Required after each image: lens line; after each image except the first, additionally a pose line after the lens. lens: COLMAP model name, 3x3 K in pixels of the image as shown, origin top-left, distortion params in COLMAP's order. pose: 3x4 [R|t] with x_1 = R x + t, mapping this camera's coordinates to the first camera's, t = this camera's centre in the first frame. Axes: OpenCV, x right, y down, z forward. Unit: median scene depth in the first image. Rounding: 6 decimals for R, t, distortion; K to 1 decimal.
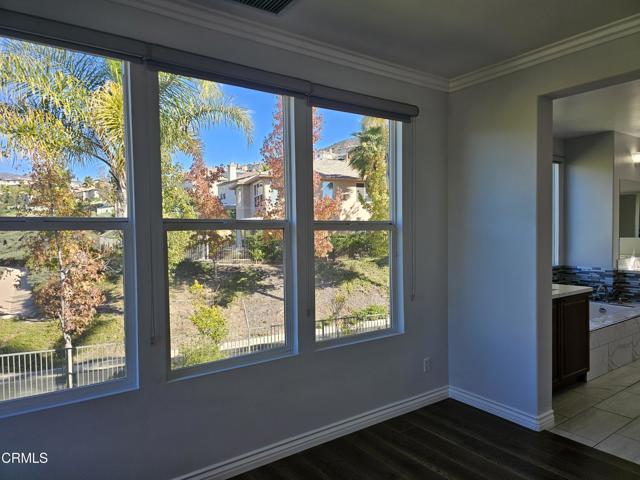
lens RADIAL K [[428.4, 0, 320.2], [0, 428.4, 248.8], [0, 0, 1]] dist [0.071369, -0.067115]
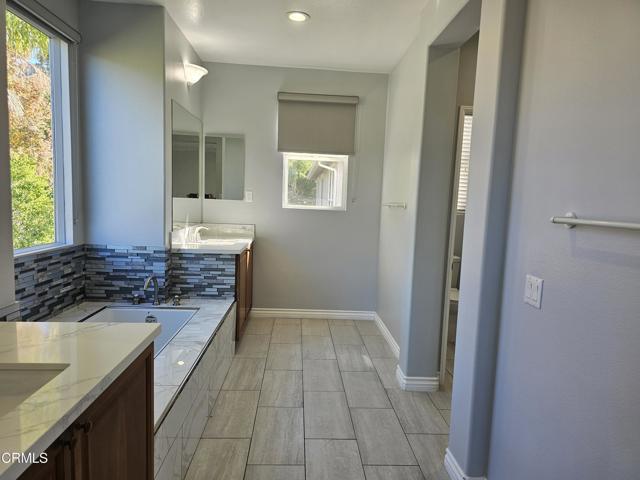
lens RADIAL K [[419.8, 0, 318.7], [0, 419.8, 244.6], [0, 0, 1]] dist [0.063849, -0.069460]
pose [[0.522244, -0.049357, 0.851367, 0.282685], [-0.008702, 0.997963, 0.063195, 0.002865], [-0.852752, -0.040412, 0.520751, 0.511655]]
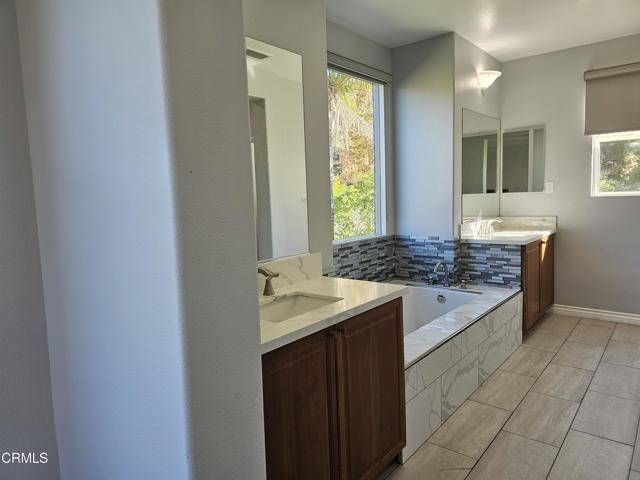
lens RADIAL K [[419.8, 0, 318.7], [0, 419.8, 244.6], [0, 0, 1]] dist [0.063849, -0.069460]
pose [[0.965700, -0.040841, 0.256429, 0.286476], [0.026498, 0.997898, 0.059144, 0.010628], [-0.258305, -0.050320, 0.964752, 0.401100]]
